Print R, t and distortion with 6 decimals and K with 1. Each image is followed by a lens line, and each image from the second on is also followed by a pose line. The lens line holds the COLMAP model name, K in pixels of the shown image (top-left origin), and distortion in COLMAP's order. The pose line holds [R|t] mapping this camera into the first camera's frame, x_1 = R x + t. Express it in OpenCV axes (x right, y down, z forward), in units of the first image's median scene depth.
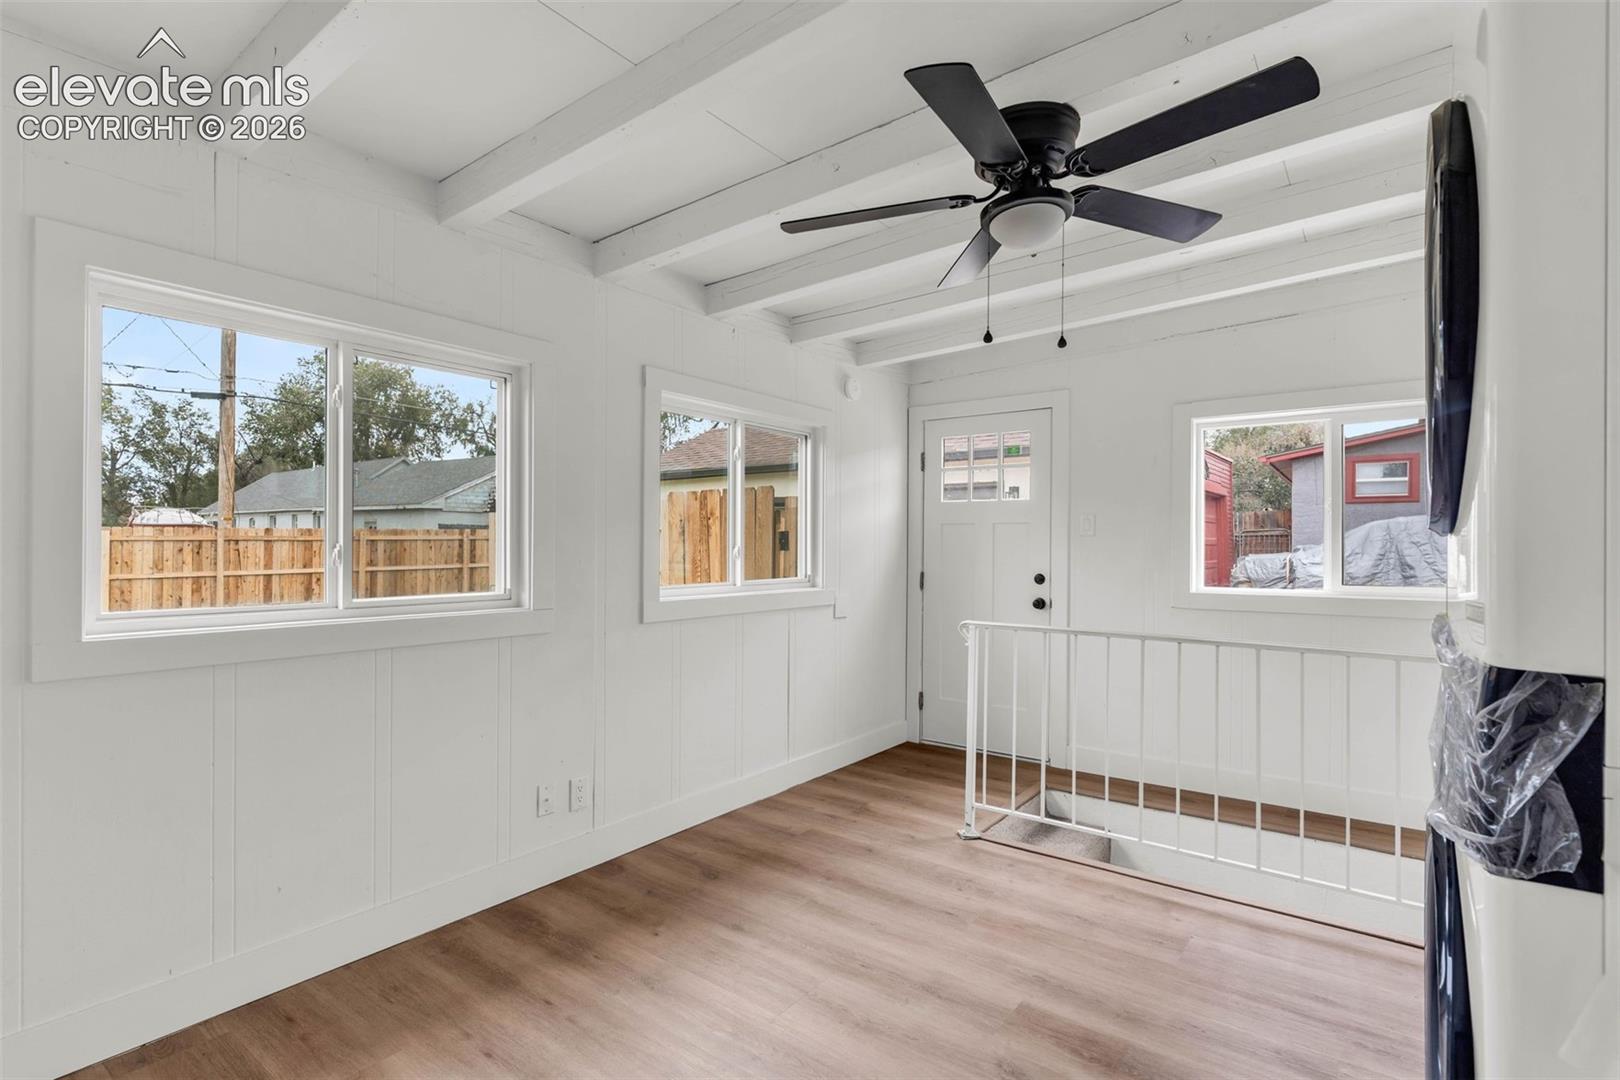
lens RADIAL K [[768.3, 0, 803.2], [0, 768.3, 546.1], [0, 0, 1]] dist [0.001890, 0.000005]
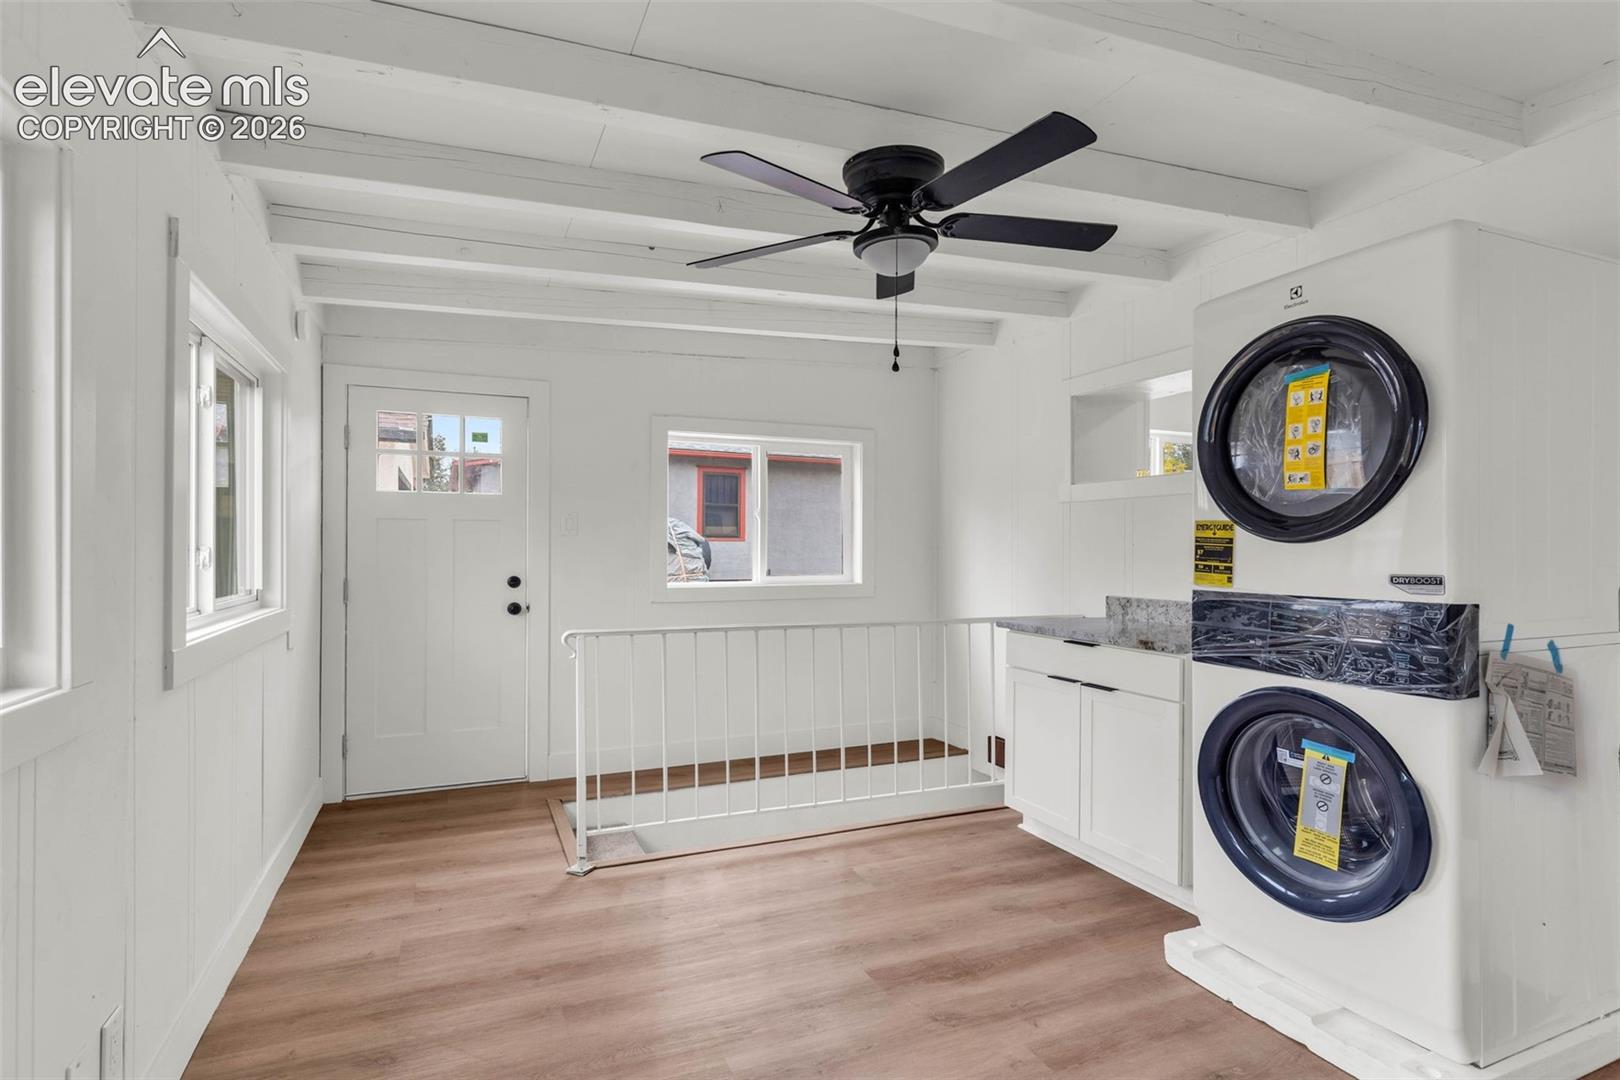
lens RADIAL K [[783.5, 0, 776.0], [0, 783.5, 544.6], [0, 0, 1]] dist [0.002683, -0.000116]
pose [[0.522056, -0.001221, 0.852910, -0.293186], [0.000978, 0.999999, 0.000832, -0.001770], [-0.852911, 0.000400, 0.522057, 0.218029]]
